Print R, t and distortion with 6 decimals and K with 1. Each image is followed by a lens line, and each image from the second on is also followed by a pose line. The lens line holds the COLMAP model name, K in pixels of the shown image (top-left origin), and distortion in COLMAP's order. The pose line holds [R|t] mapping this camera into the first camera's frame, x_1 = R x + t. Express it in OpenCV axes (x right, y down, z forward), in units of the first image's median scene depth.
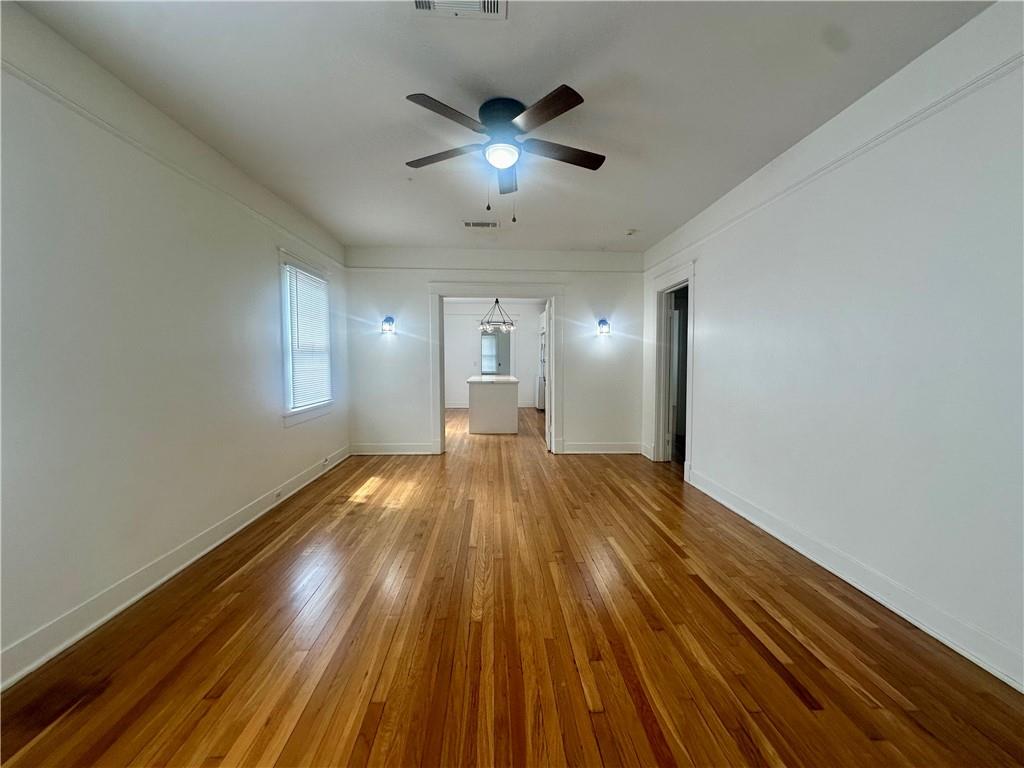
lens RADIAL K [[408.7, 0, 512.0], [0, 408.7, 384.0], [0, 0, 1]] dist [-0.004207, -0.000016]
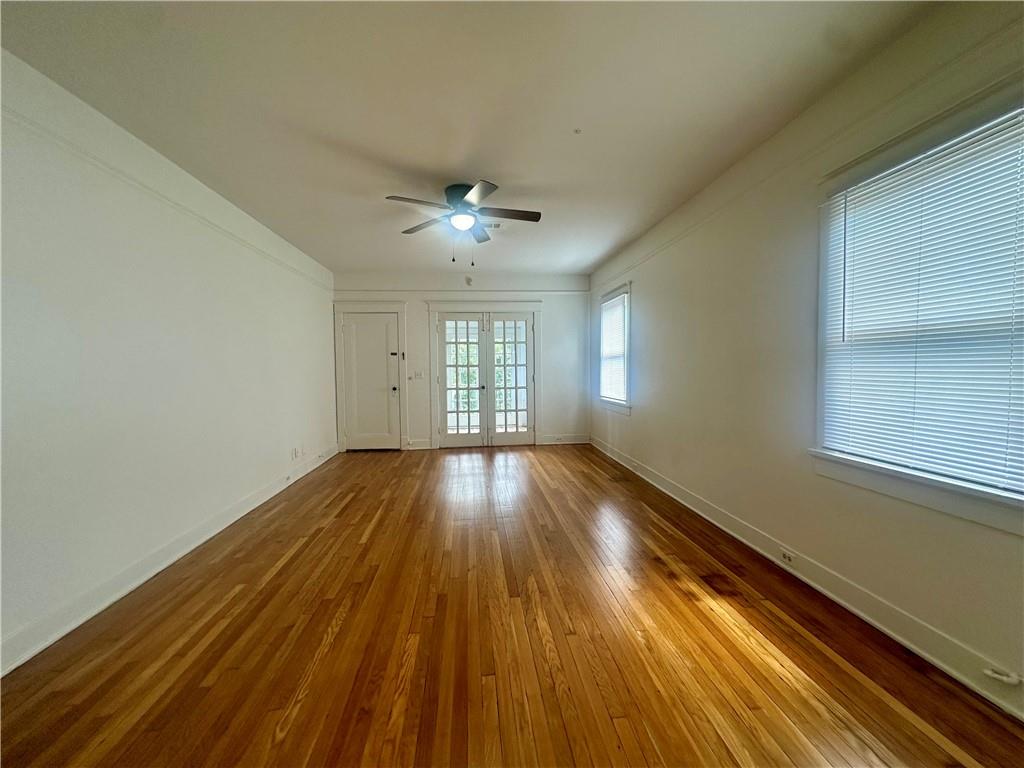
lens RADIAL K [[408.7, 0, 512.0], [0, 408.7, 384.0], [0, 0, 1]] dist [-0.004207, -0.000016]
pose [[-0.998203, 0.016668, -0.057567, -0.074390], [0.010721, 0.994715, 0.102109, -0.107361], [0.058964, 0.101308, -0.993106, 1.780430]]
